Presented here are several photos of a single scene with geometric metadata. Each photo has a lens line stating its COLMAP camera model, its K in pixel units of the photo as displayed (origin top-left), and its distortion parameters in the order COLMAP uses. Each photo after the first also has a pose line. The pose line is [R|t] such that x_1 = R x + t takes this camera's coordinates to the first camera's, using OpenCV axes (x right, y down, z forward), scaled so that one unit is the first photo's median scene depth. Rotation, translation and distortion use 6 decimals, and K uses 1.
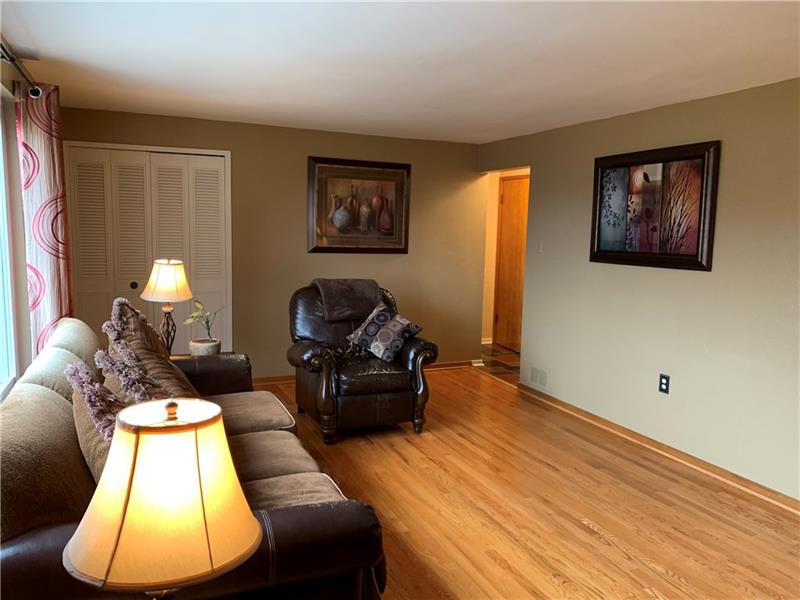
lens RADIAL K [[603.5, 0, 399.3], [0, 603.5, 297.2], [0, 0, 1]] dist [0.140976, -0.306282]
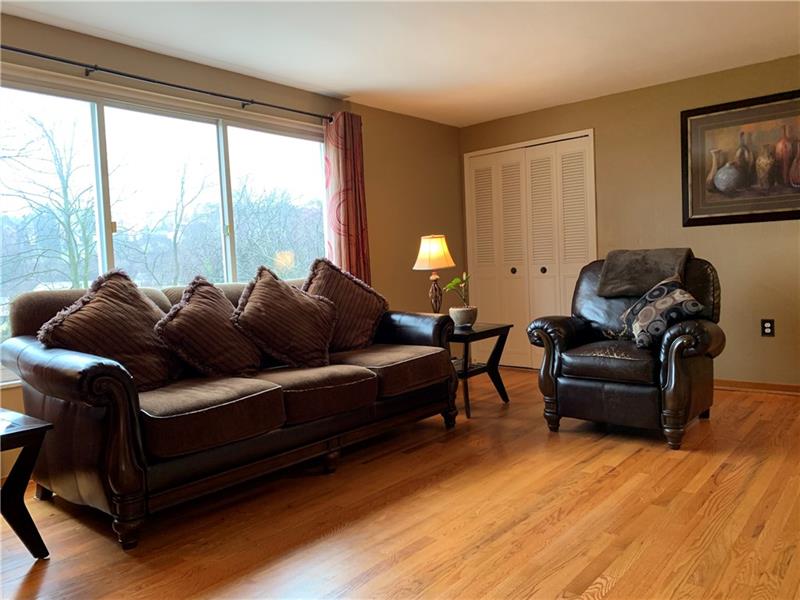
lens RADIAL K [[609.0, 0, 396.1], [0, 609.0, 298.0], [0, 0, 1]] dist [0.001530, 0.000877]
pose [[0.441051, 0.001684, -0.897480, 0.577540], [-0.045560, 0.998751, -0.020515, 0.079344], [0.896325, 0.049937, 0.440577, 0.400935]]
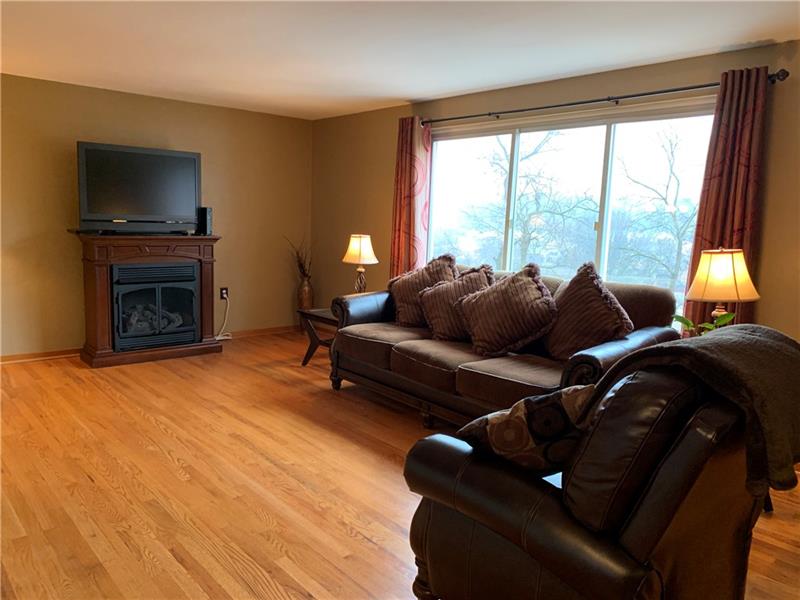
lens RADIAL K [[609.0, 0, 396.1], [0, 609.0, 298.0], [0, 0, 1]] dist [0.001530, 0.000877]
pose [[-0.952653, -0.013125, -0.303777, 0.215084], [-0.086043, 0.969869, 0.227926, -0.125529], [0.291633, 0.243272, -0.925078, 1.468406]]
